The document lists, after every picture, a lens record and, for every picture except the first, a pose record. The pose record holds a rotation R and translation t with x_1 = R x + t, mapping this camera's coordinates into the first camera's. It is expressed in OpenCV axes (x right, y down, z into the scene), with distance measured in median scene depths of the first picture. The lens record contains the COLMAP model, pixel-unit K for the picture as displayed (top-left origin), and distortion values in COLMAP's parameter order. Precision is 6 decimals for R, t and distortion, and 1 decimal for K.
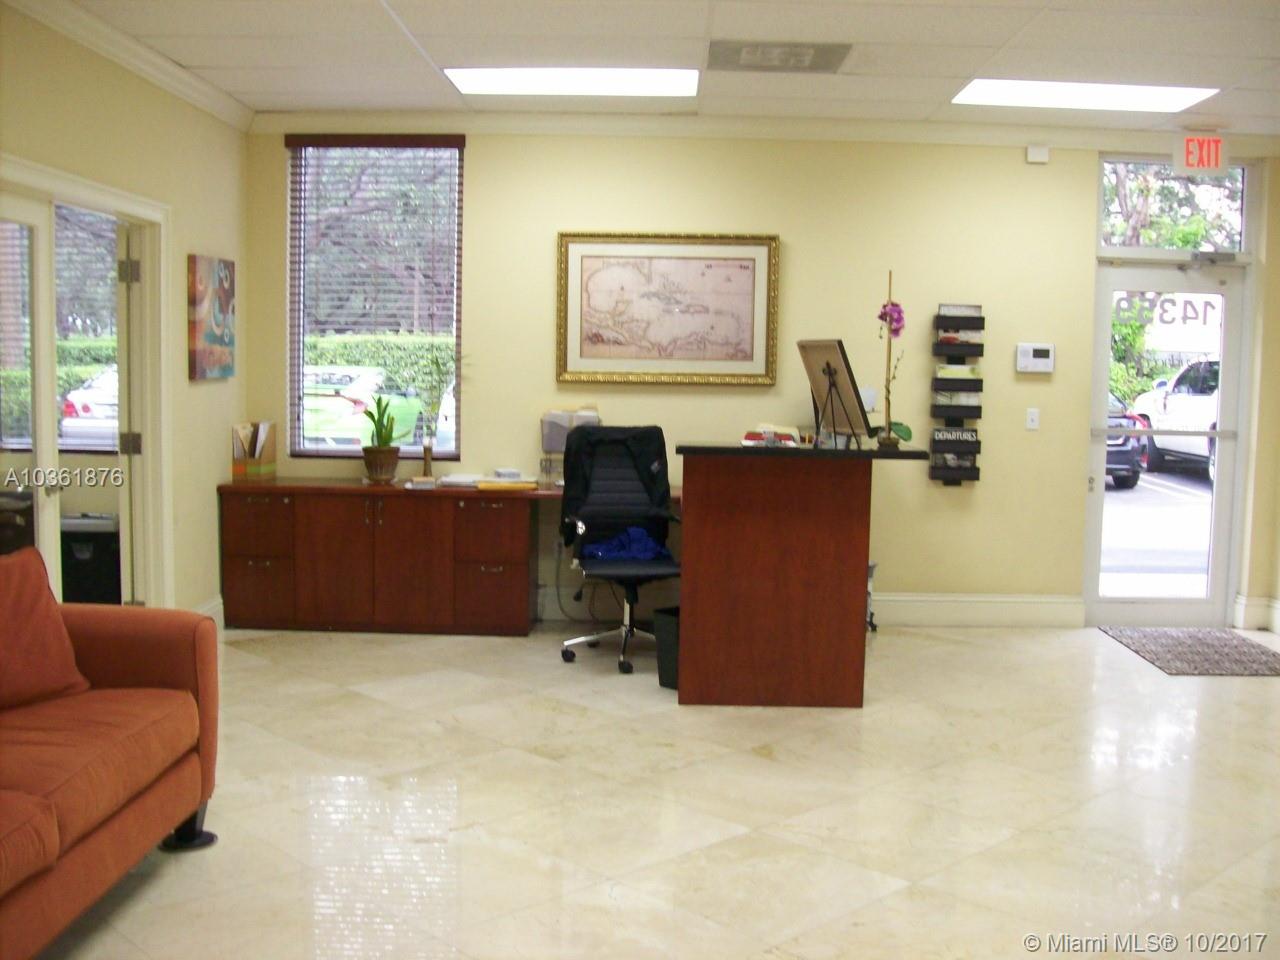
lens RADIAL K [[1361.3, 0, 640.0], [0, 1361.3, 480.0], [0, 0, 1]] dist [-0.132694, -0.023583]
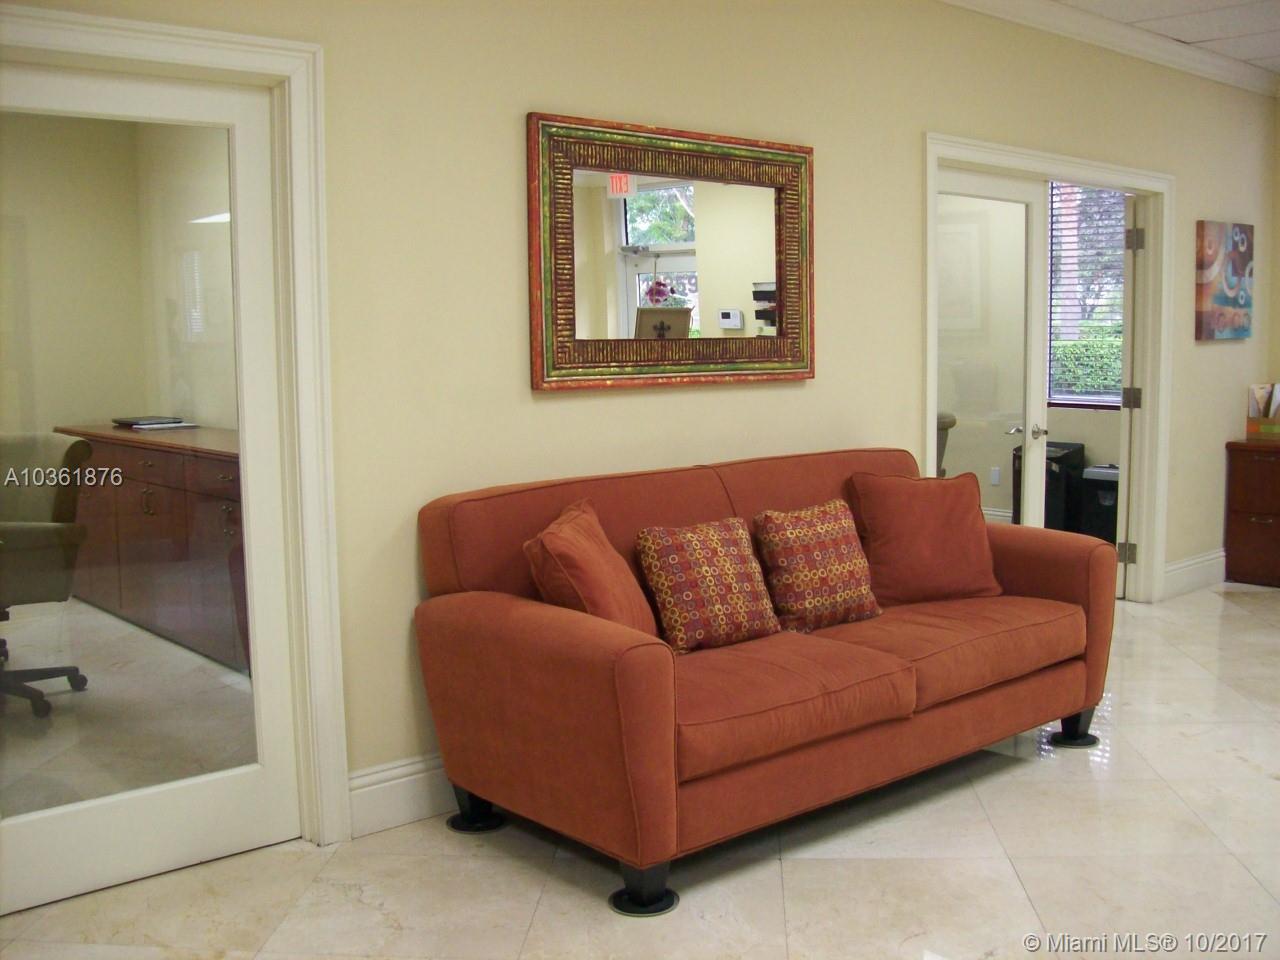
lens RADIAL K [[1319.8, 0, 640.0], [0, 1319.8, 480.0], [0, 0, 1]] dist [-0.086847, 0.002993]
pose [[0.682785, 0.062453, -0.727945, 0.116329], [-0.045474, 0.998041, 0.042973, 0.011452], [0.729203, 0.003761, 0.684287, -0.019821]]
